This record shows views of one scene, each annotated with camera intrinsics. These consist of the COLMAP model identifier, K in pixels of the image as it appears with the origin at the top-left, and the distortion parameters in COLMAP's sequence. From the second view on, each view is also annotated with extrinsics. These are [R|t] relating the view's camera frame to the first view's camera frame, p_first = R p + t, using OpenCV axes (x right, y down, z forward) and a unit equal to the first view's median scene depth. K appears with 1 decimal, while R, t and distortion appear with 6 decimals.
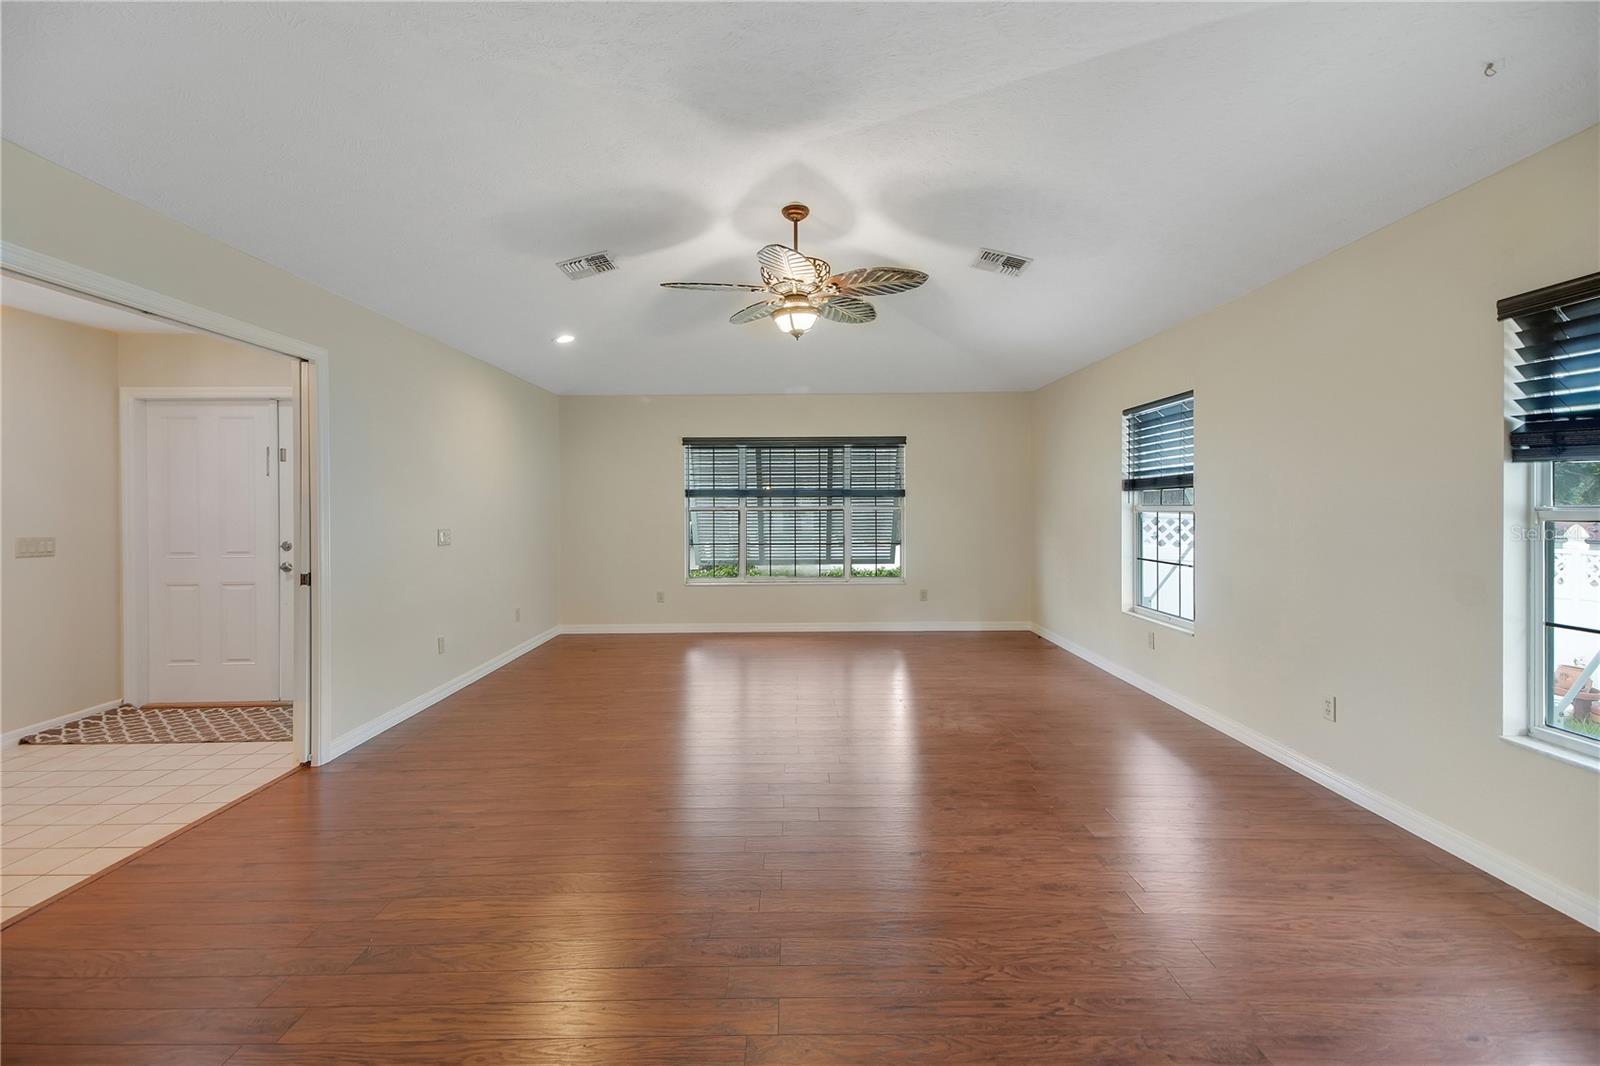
lens RADIAL K [[678.6, 0, 795.8], [0, 678.6, 513.1], [0, 0, 1]] dist [0.002126, -0.000029]
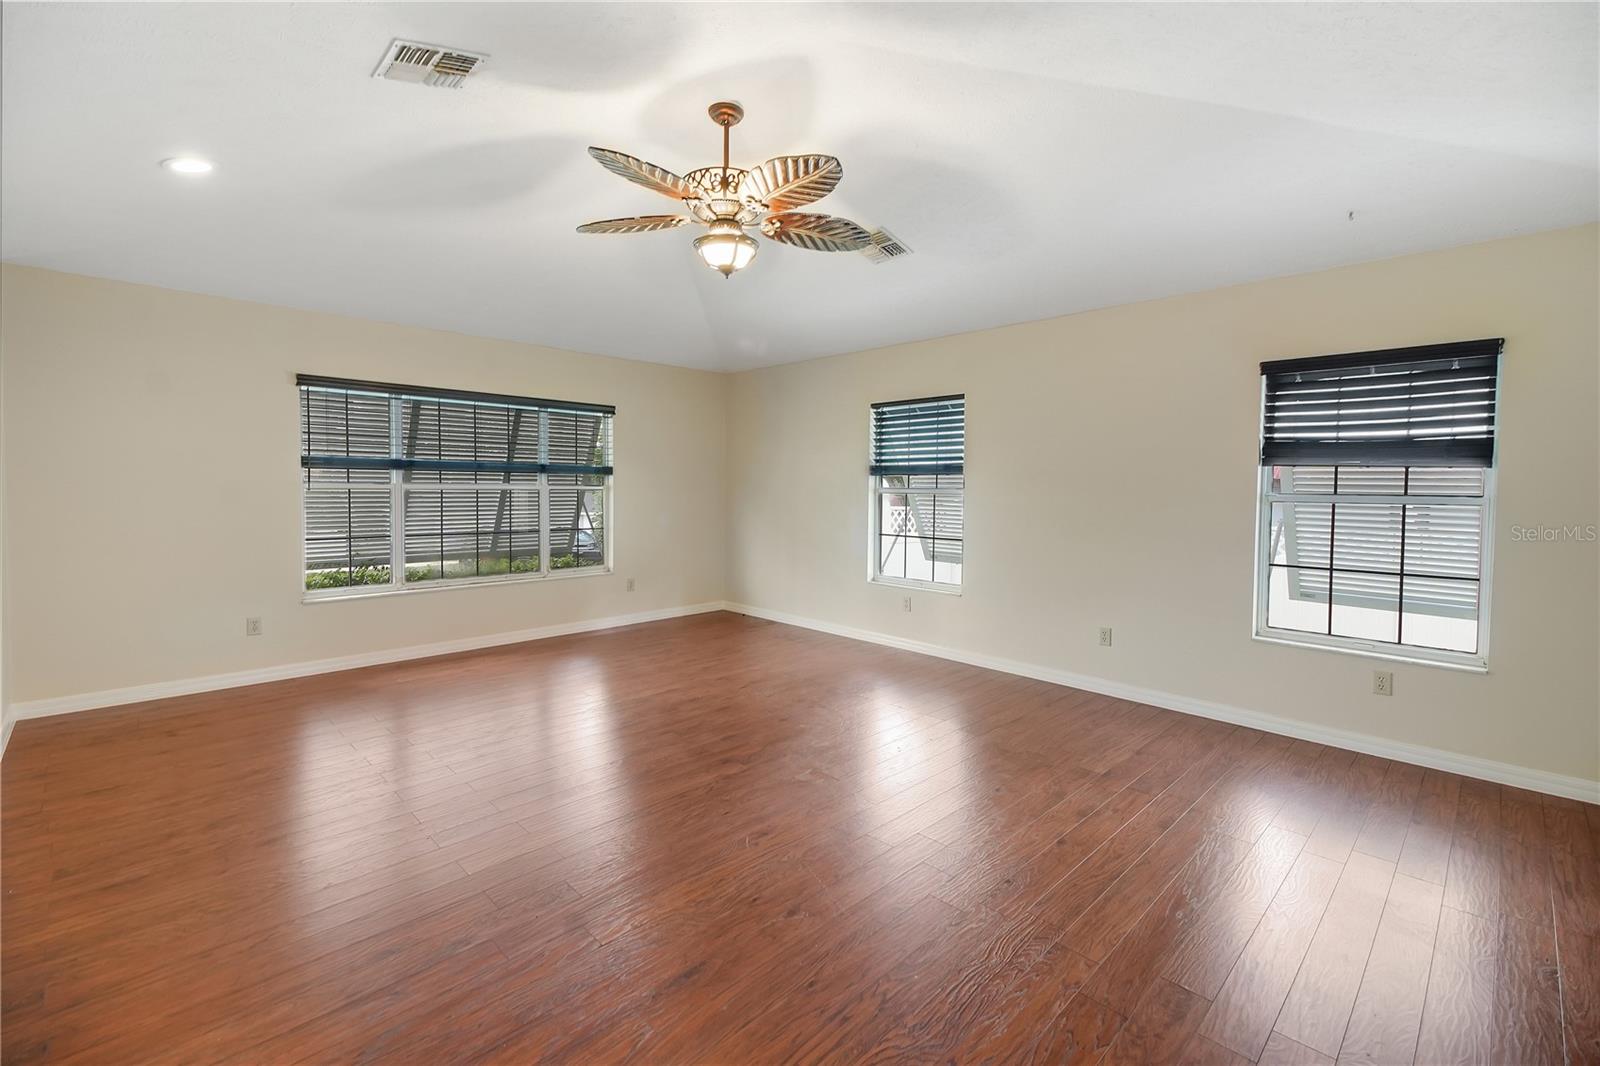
lens RADIAL K [[676.9, 0, 803.7], [0, 676.9, 507.8], [0, 0, 1]] dist [0.027342, 0.000042]
pose [[0.712451, -0.008775, 0.701667, -0.511369], [-0.006163, 0.999805, 0.018761, 0.000842], [-0.701695, -0.017690, 0.712258, 0.366045]]
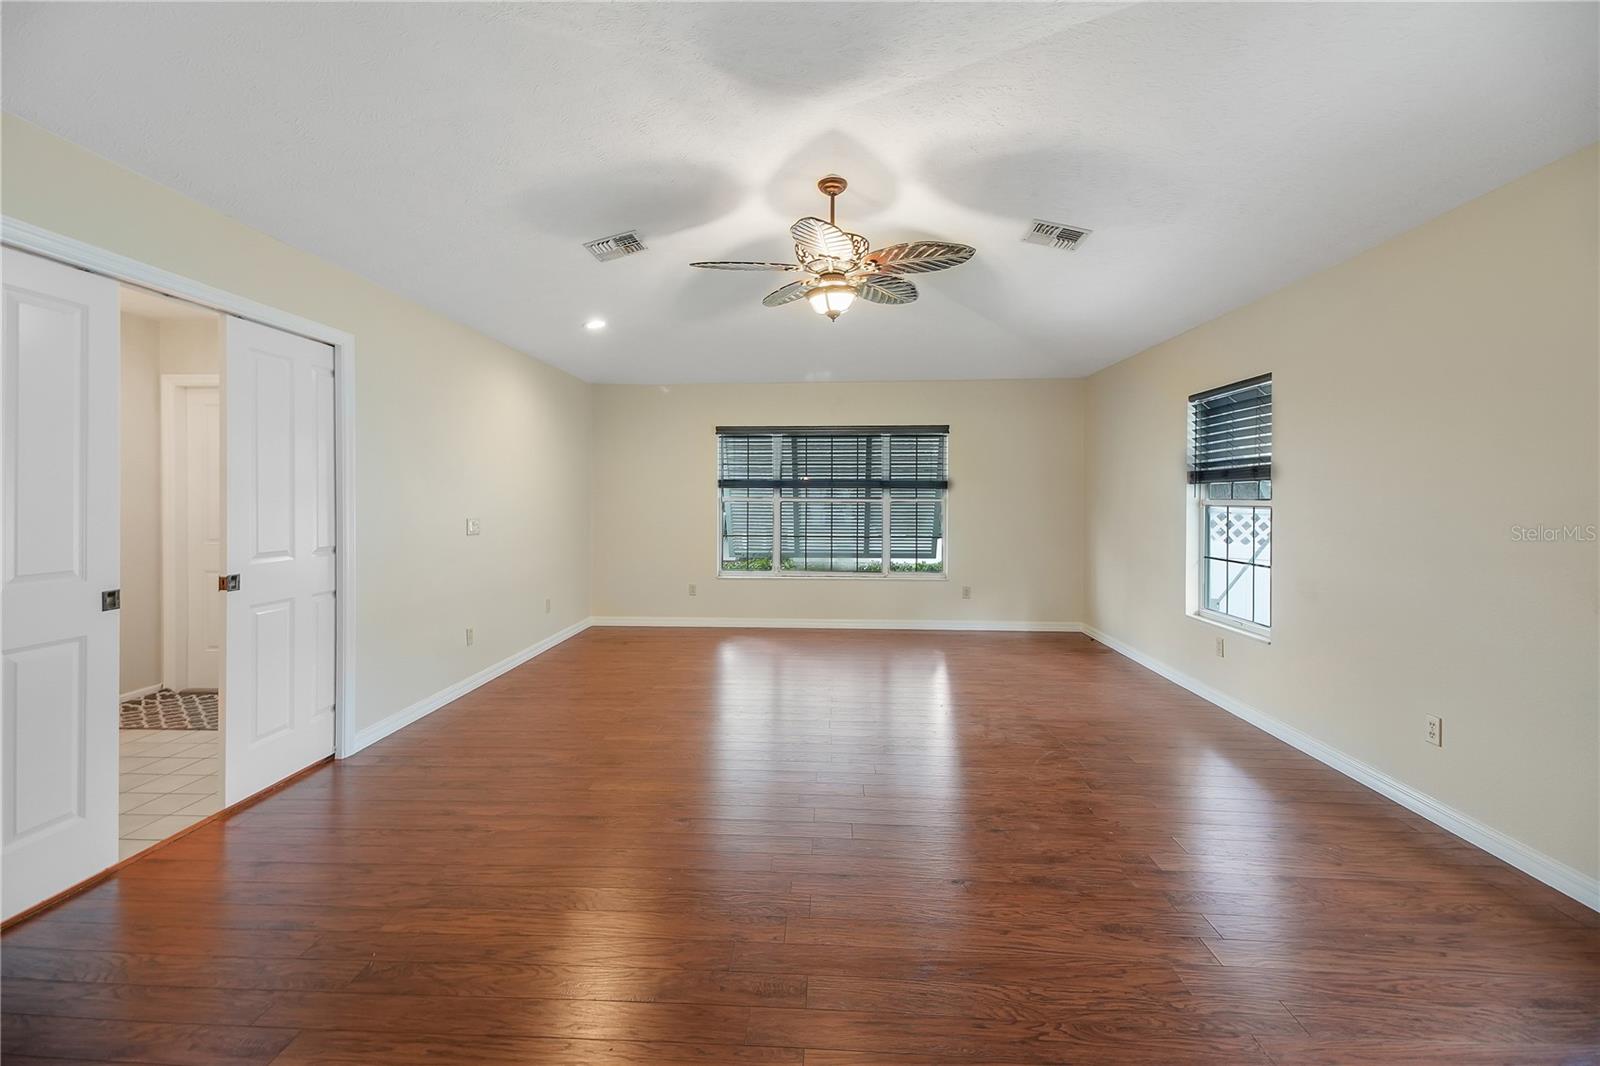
lens RADIAL K [[684.6, 0, 789.1], [0, 684.6, 499.0], [0, 0, 1]] dist [0.000046, -0.000729]
pose [[0.997771, 0.007230, -0.066338, 0.005777], [-0.007711, 0.999946, -0.006990, -0.001478], [0.066284, 0.007486, 0.997773, 0.052521]]
